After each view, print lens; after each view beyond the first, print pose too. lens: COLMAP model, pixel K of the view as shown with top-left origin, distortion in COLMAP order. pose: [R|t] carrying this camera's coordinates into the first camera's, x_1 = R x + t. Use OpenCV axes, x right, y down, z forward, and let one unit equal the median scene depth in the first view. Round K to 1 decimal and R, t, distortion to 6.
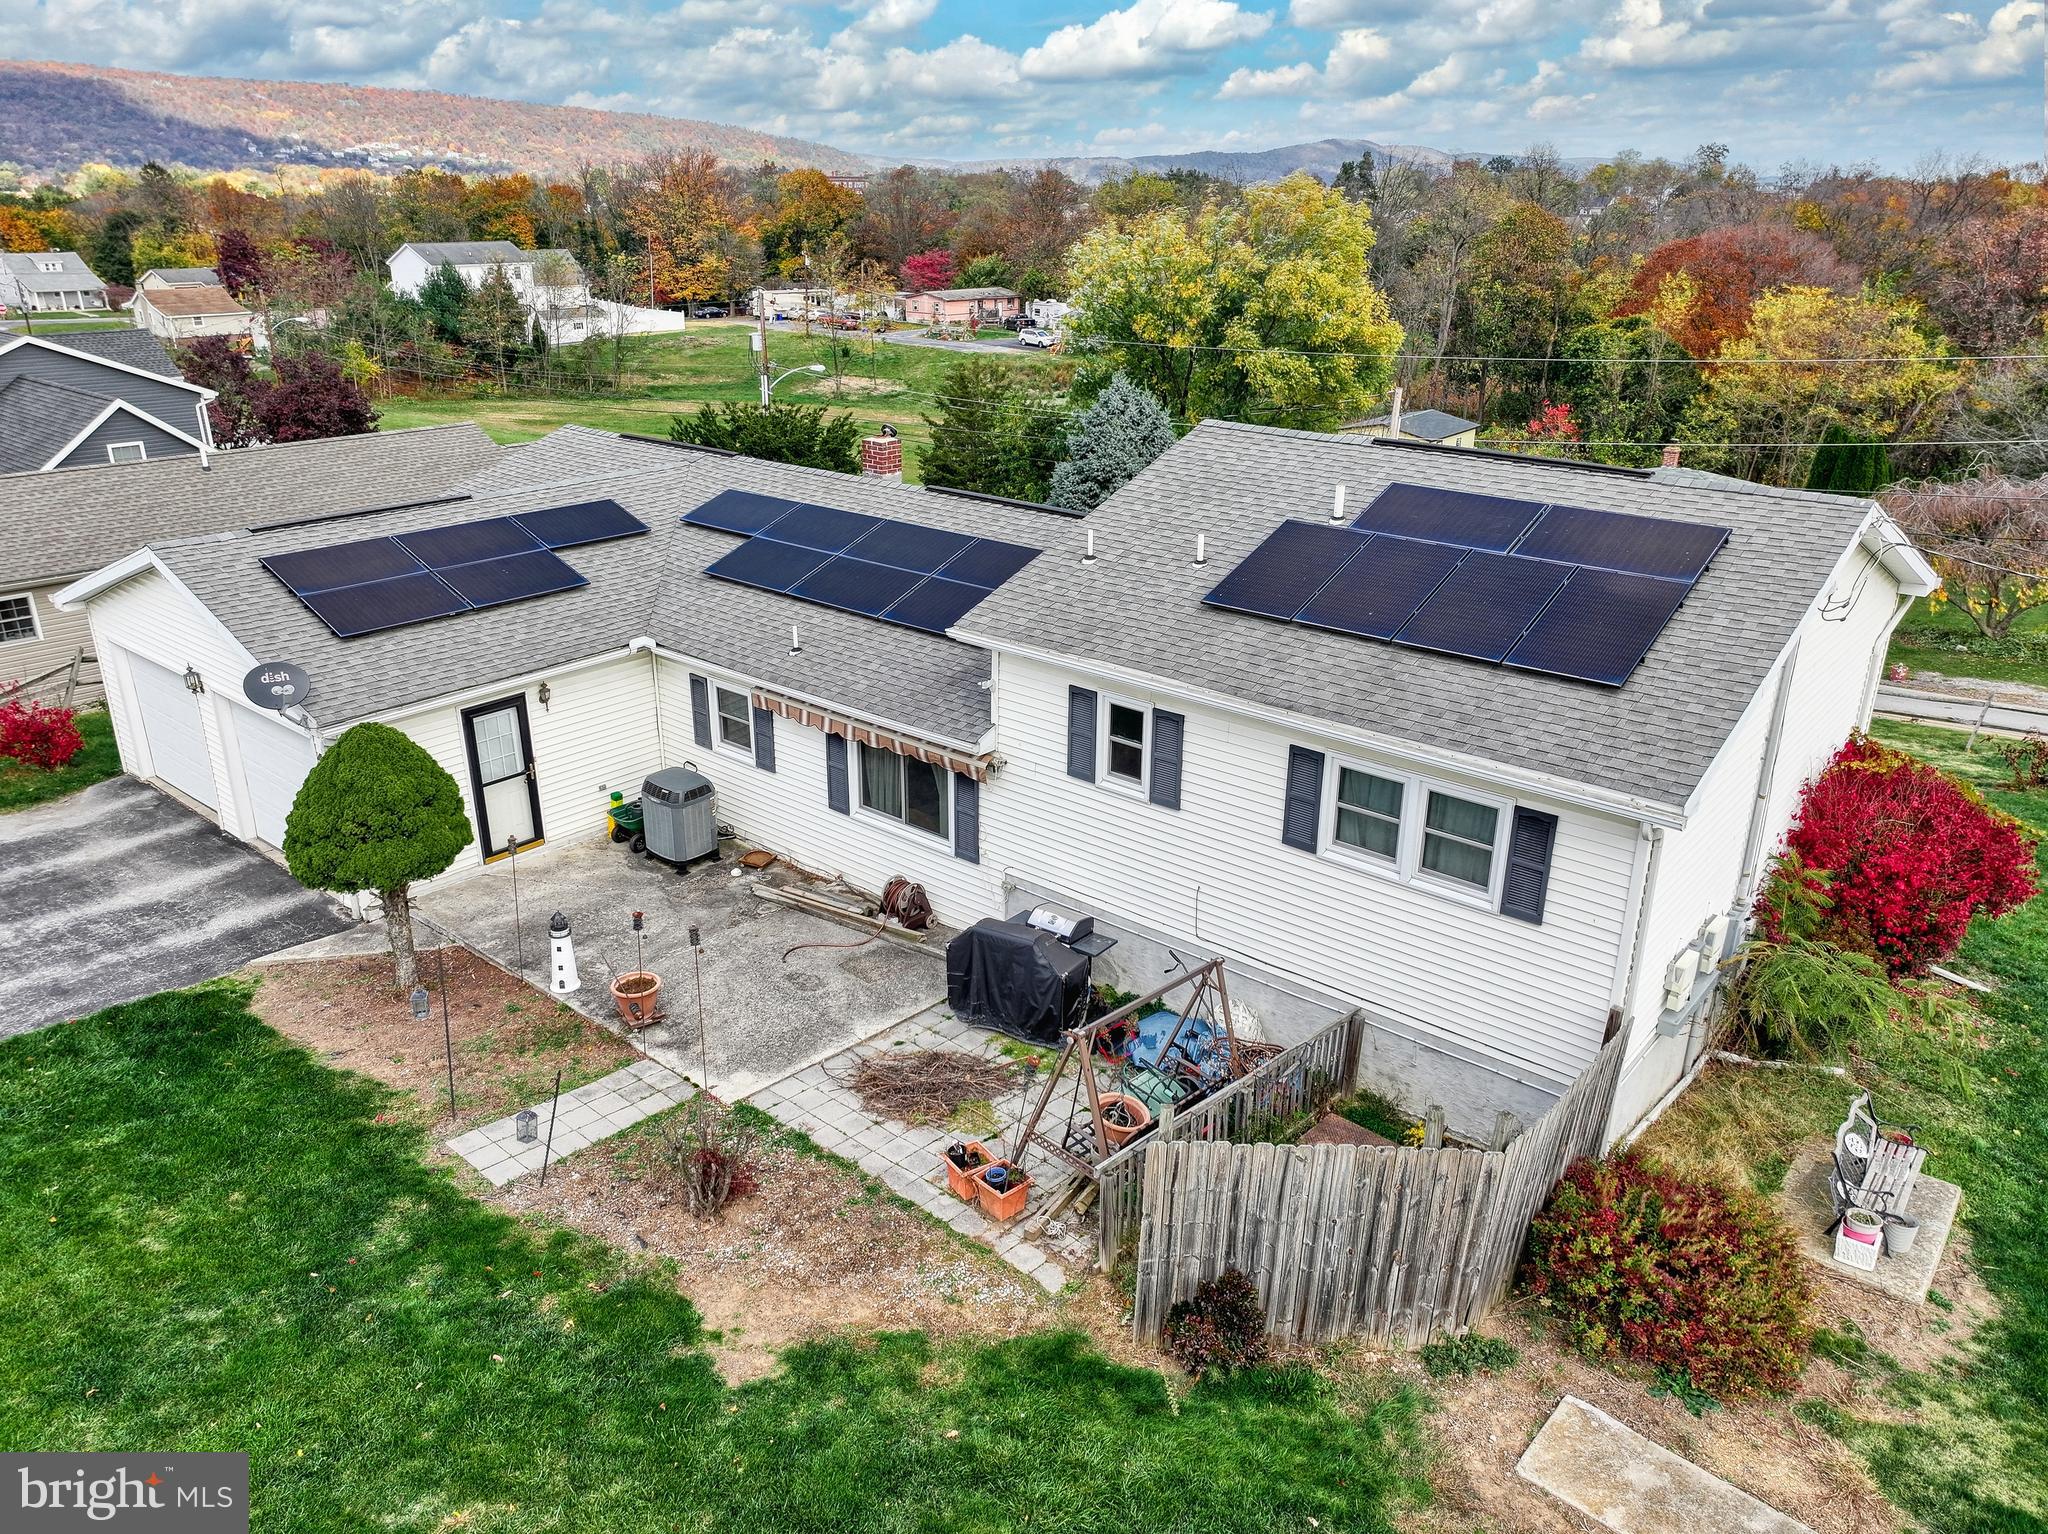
lens RADIAL K [[1440.6, 0, 1020.7], [0, 1440.6, 777.0], [0, 0, 1]] dist [0.004980, 0.011392]
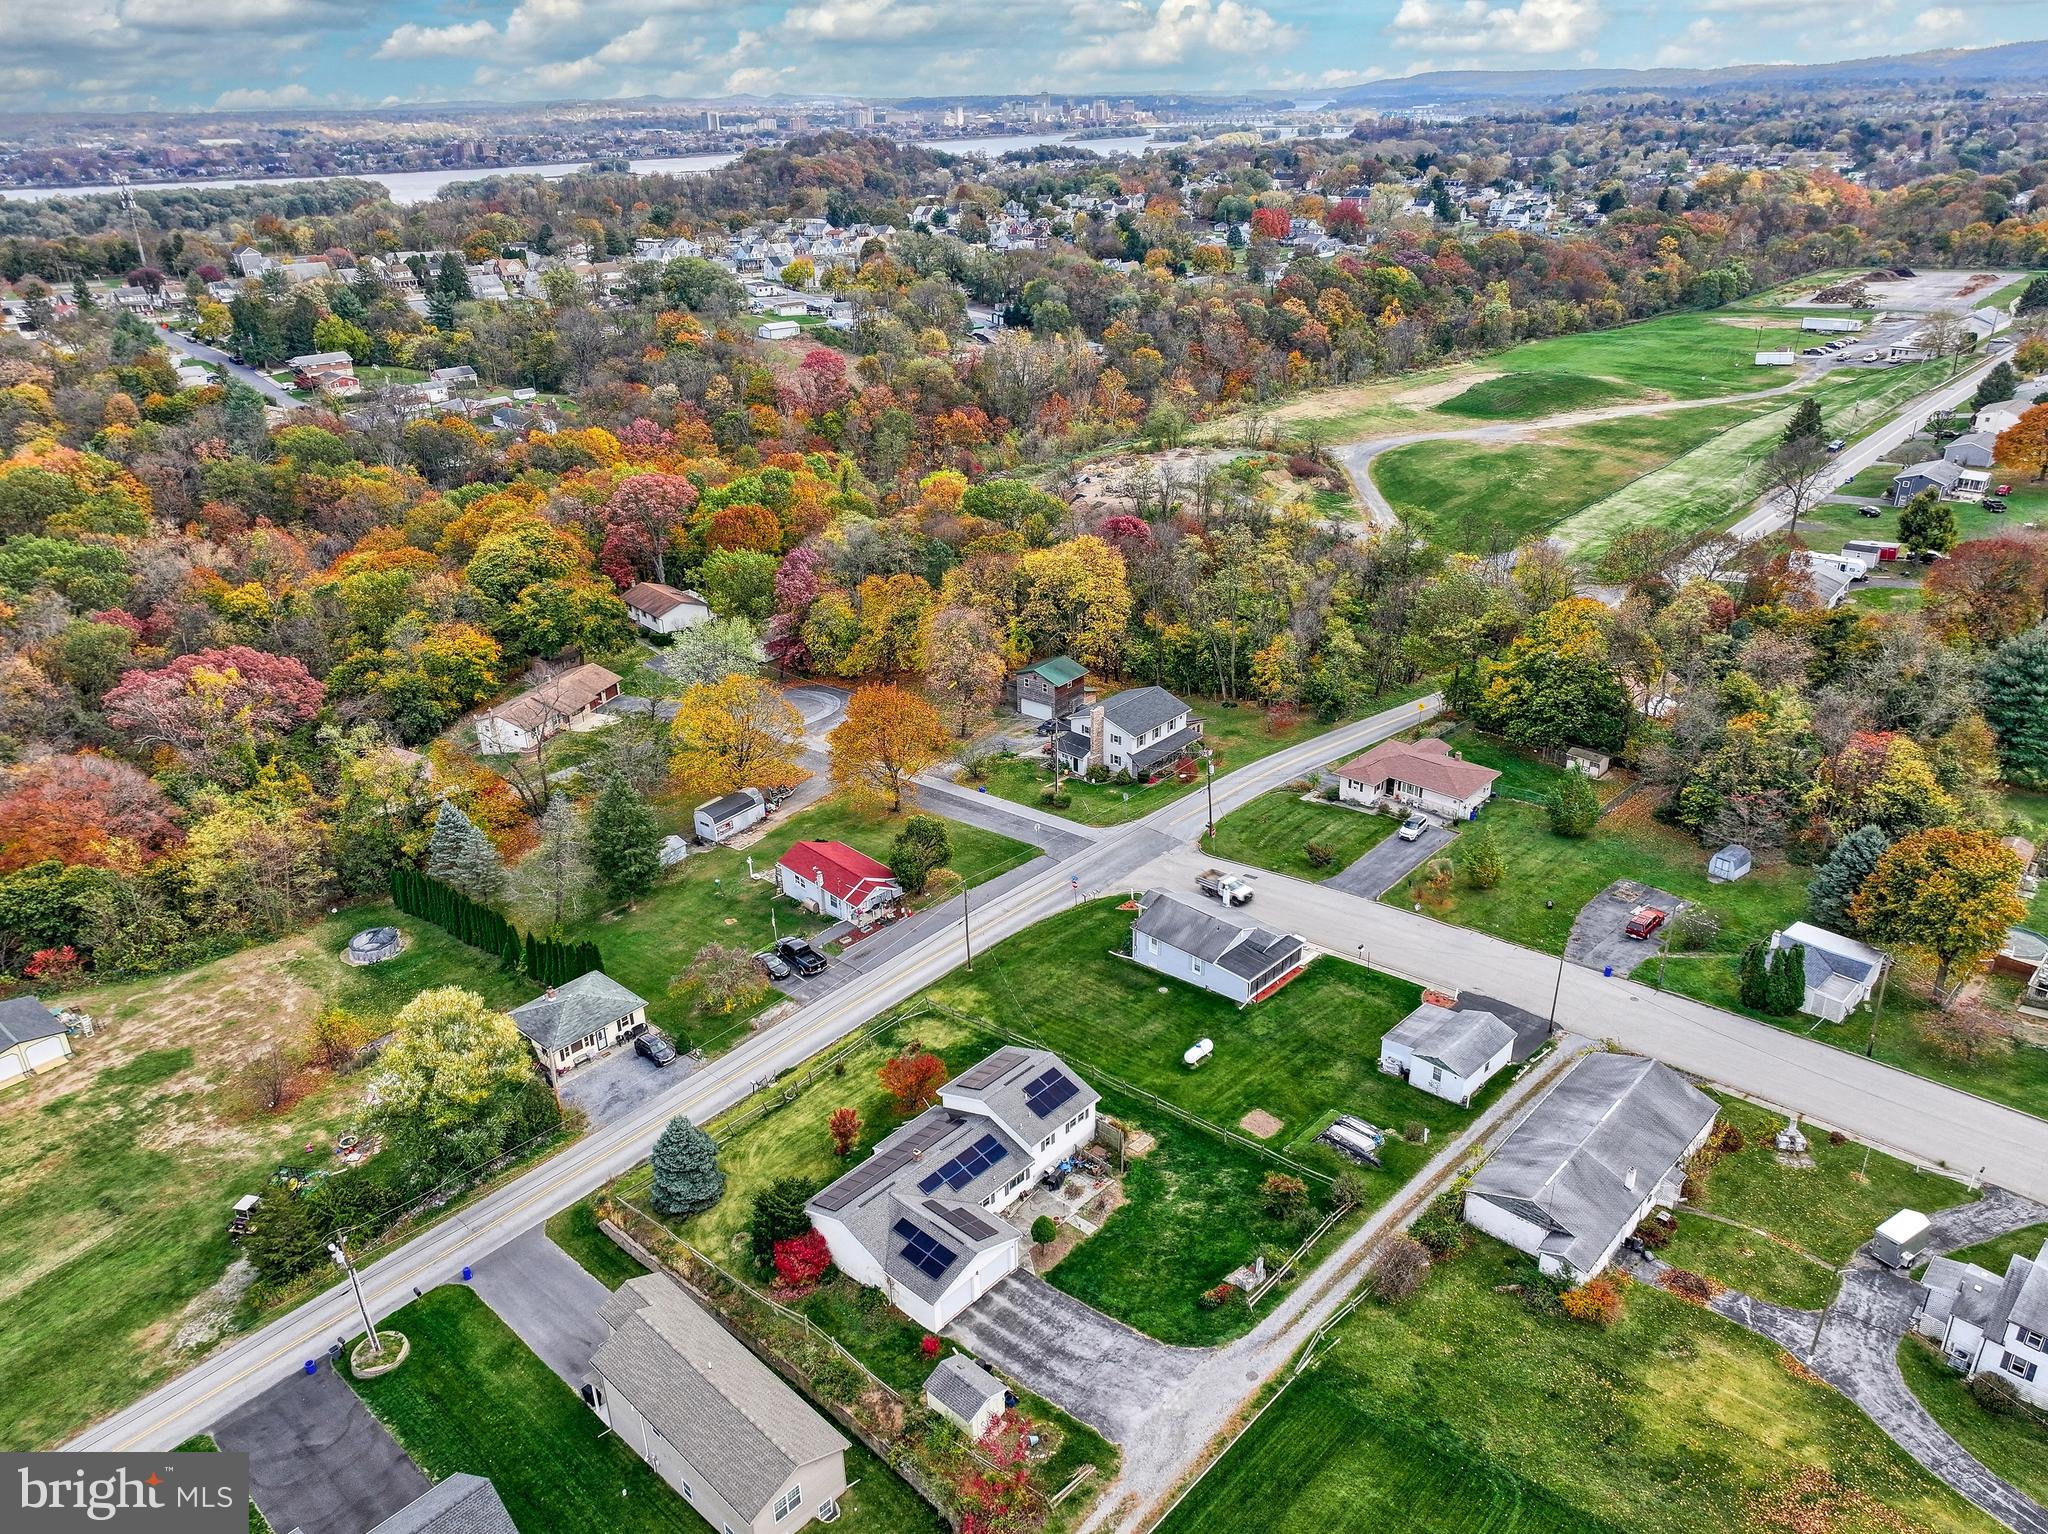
lens RADIAL K [[1440.6, 0, 1024.1], [0, 1440.6, 780.5], [0, 0, 1]] dist [0.004980, 0.011392]
pose [[0.037556, -0.436615, 0.898864, -5.333382], [0.391820, 0.833905, 0.388690, -4.155442], [-0.919275, 0.337595, 0.202393, -0.877495]]
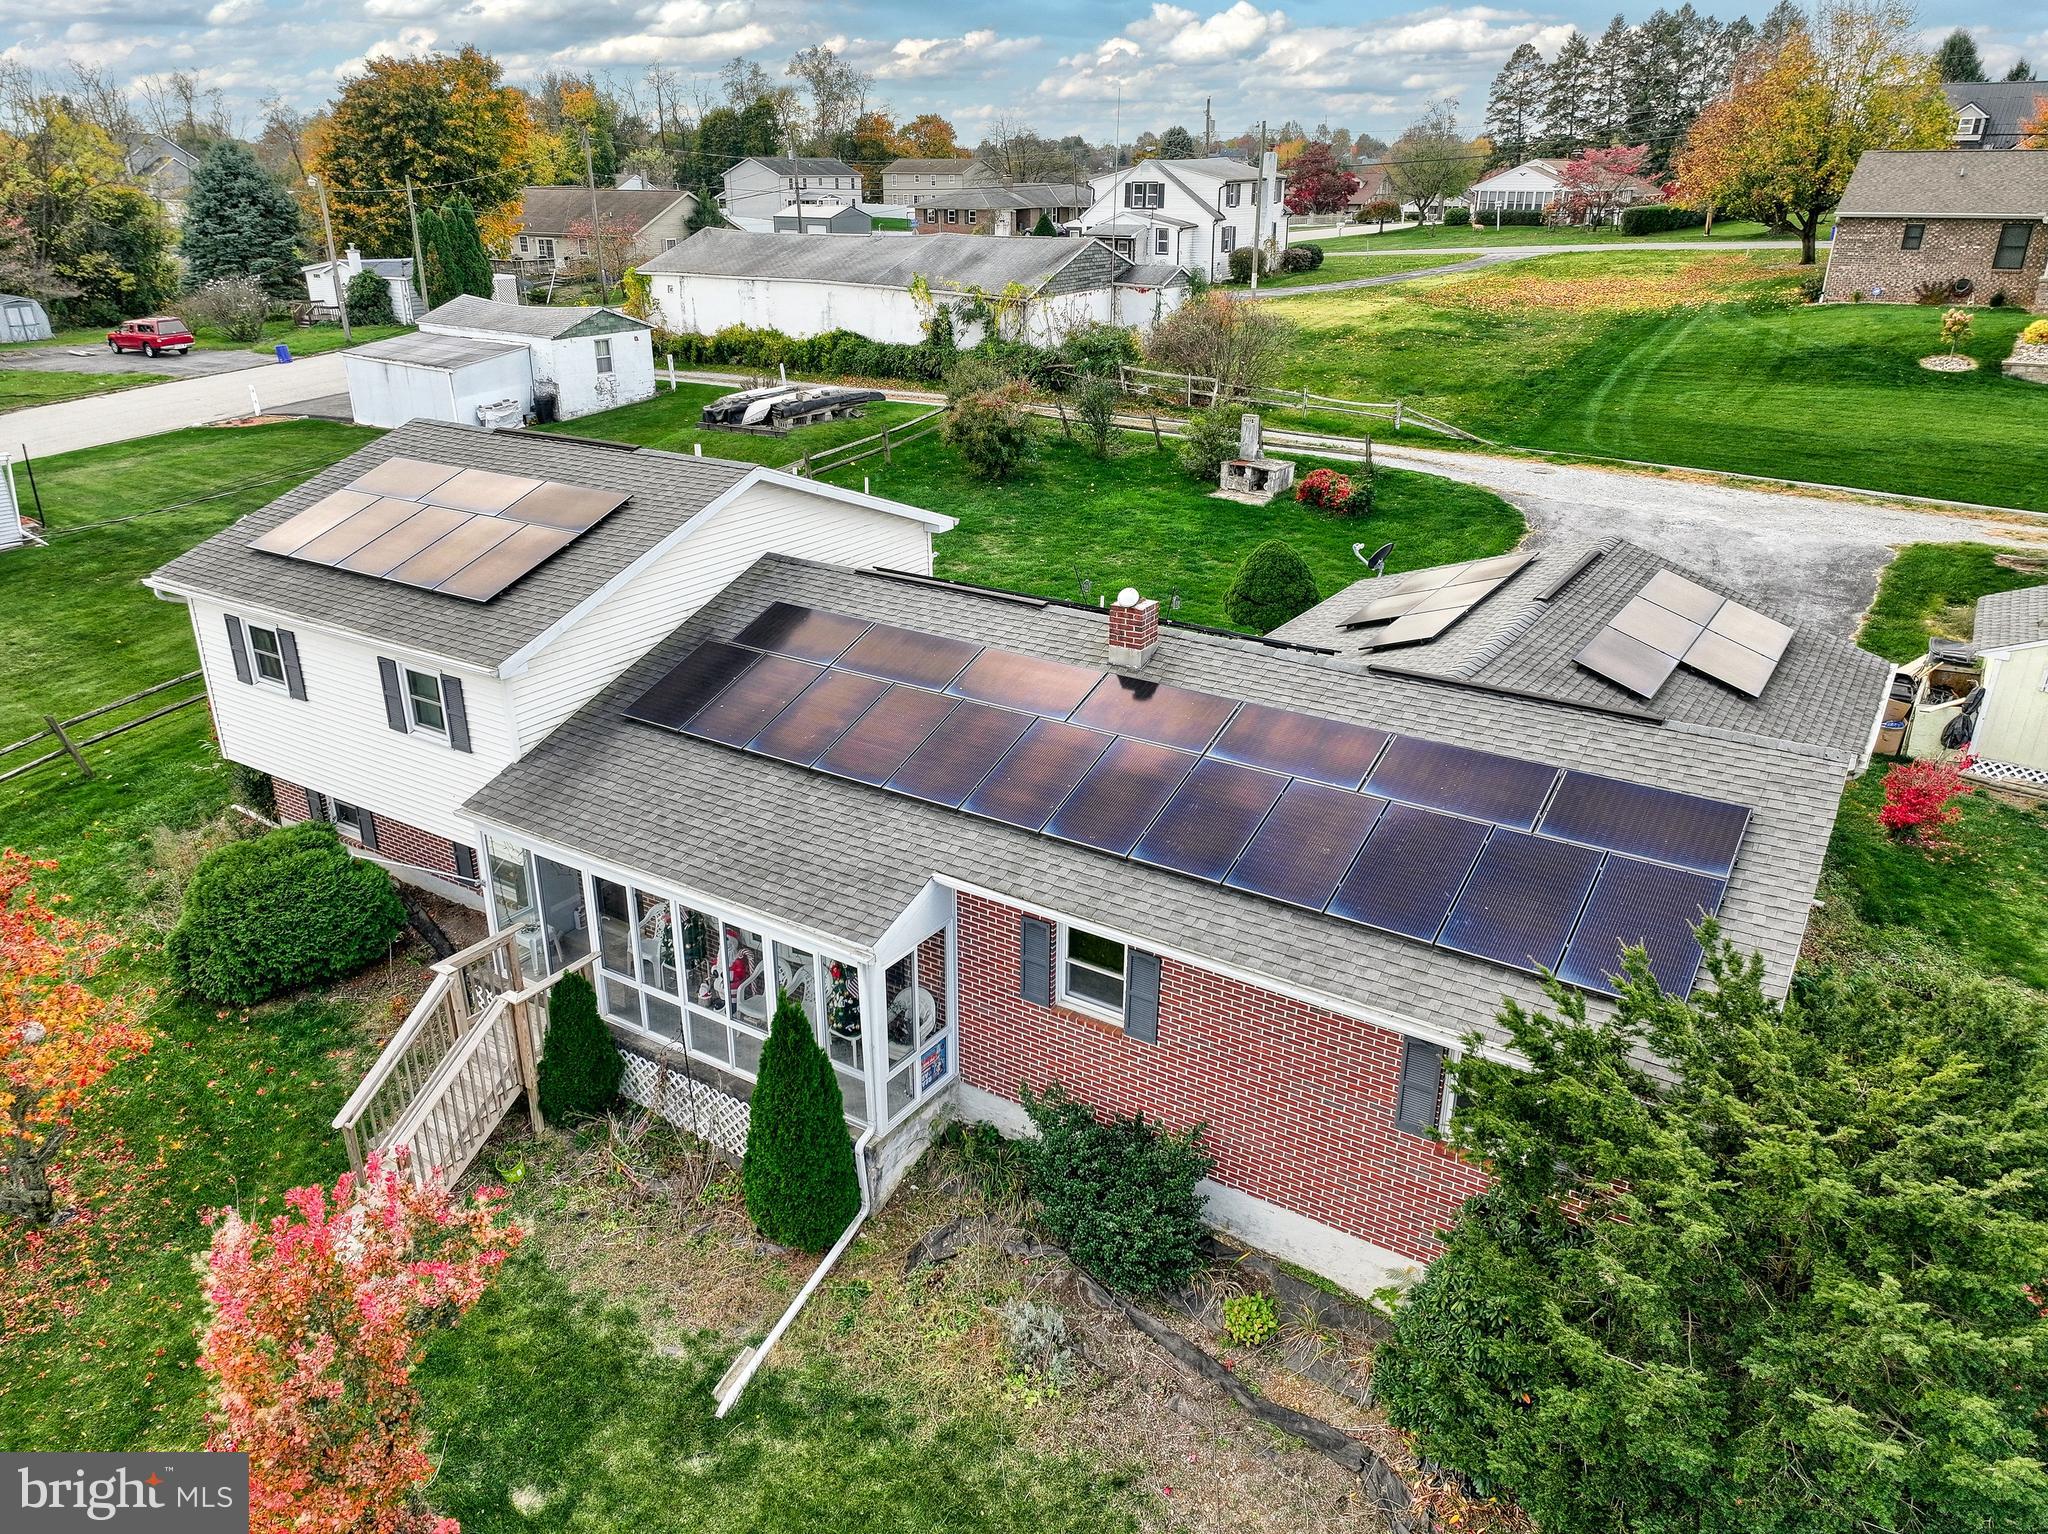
lens RADIAL K [[1440.6, 0, 1025.5], [0, 1440.6, 769.5], [0, 0, 1]] dist [0.004980, 0.011392]
pose [[-0.990491, 0.043277, -0.130595, 0.097284], [-0.060839, 0.713603, 0.697903, -1.045627], [0.123396, 0.699212, -0.704185, 2.381274]]
